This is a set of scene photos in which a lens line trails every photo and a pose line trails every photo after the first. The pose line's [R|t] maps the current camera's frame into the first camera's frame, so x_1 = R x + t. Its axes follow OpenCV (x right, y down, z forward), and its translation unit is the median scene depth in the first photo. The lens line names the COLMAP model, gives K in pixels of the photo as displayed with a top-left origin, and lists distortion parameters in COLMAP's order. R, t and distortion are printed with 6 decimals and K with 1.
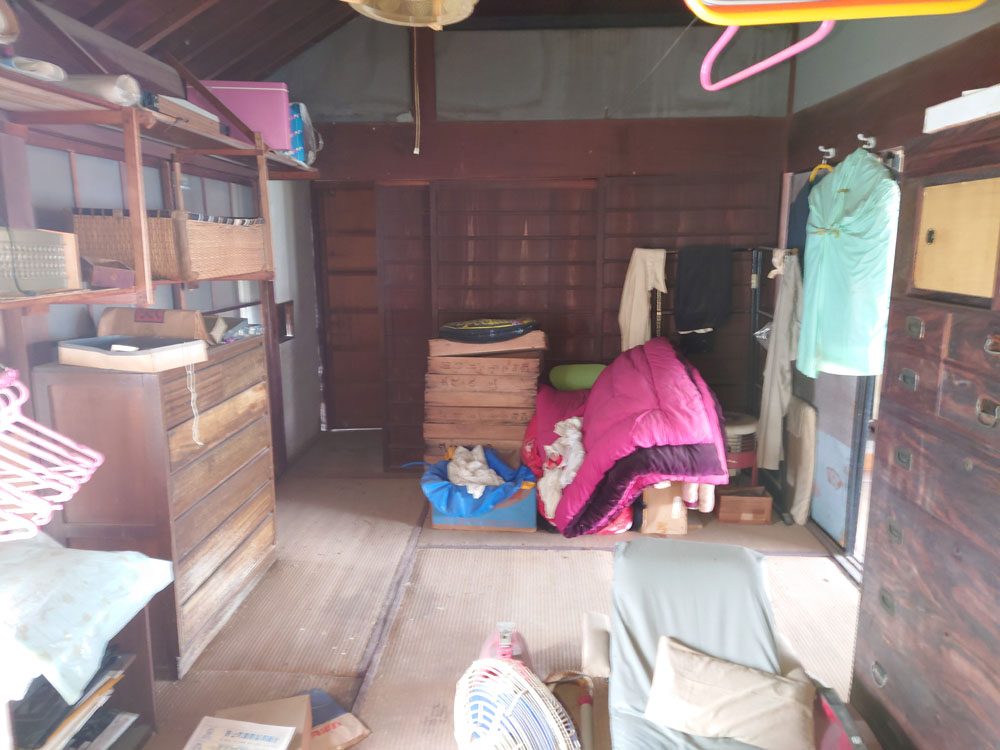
lens RADIAL K [[704.7, 0, 500.0], [0, 704.7, 375.0], [0, 0, 1]] dist [0.097889, -0.114971]
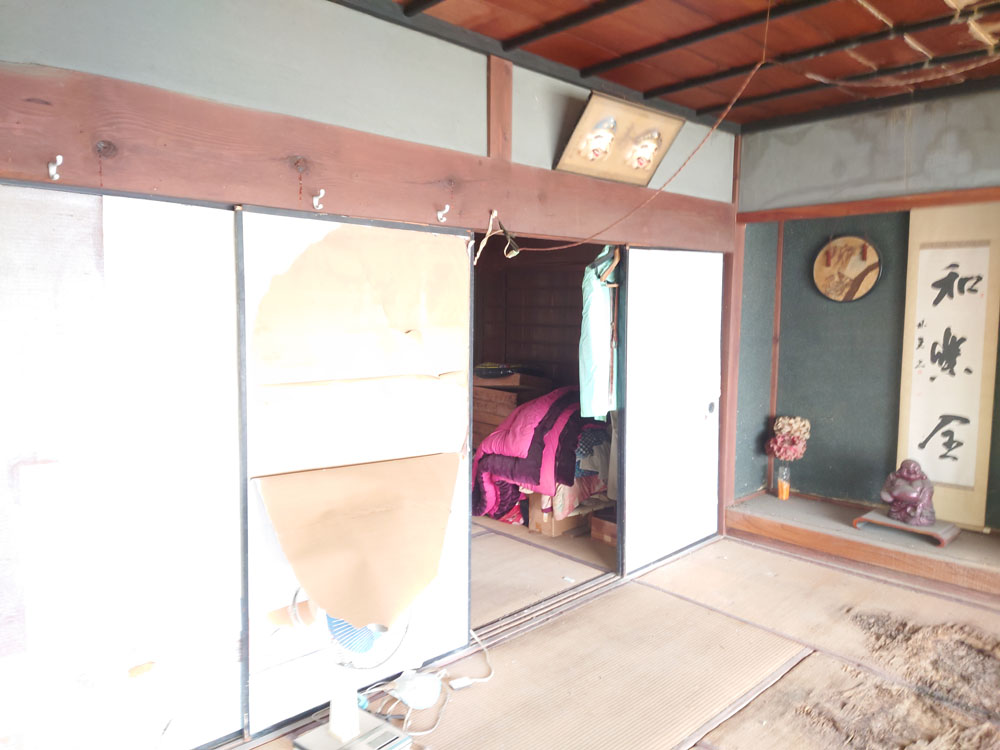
lens RADIAL K [[704.7, 0, 500.0], [0, 704.7, 375.0], [0, 0, 1]] dist [0.097889, -0.114971]
pose [[0.714834, 0.077854, -0.694947, 1.082297], [-0.140749, 0.989464, -0.033929, -0.008186], [0.684984, 0.122067, 0.718260, -0.016037]]
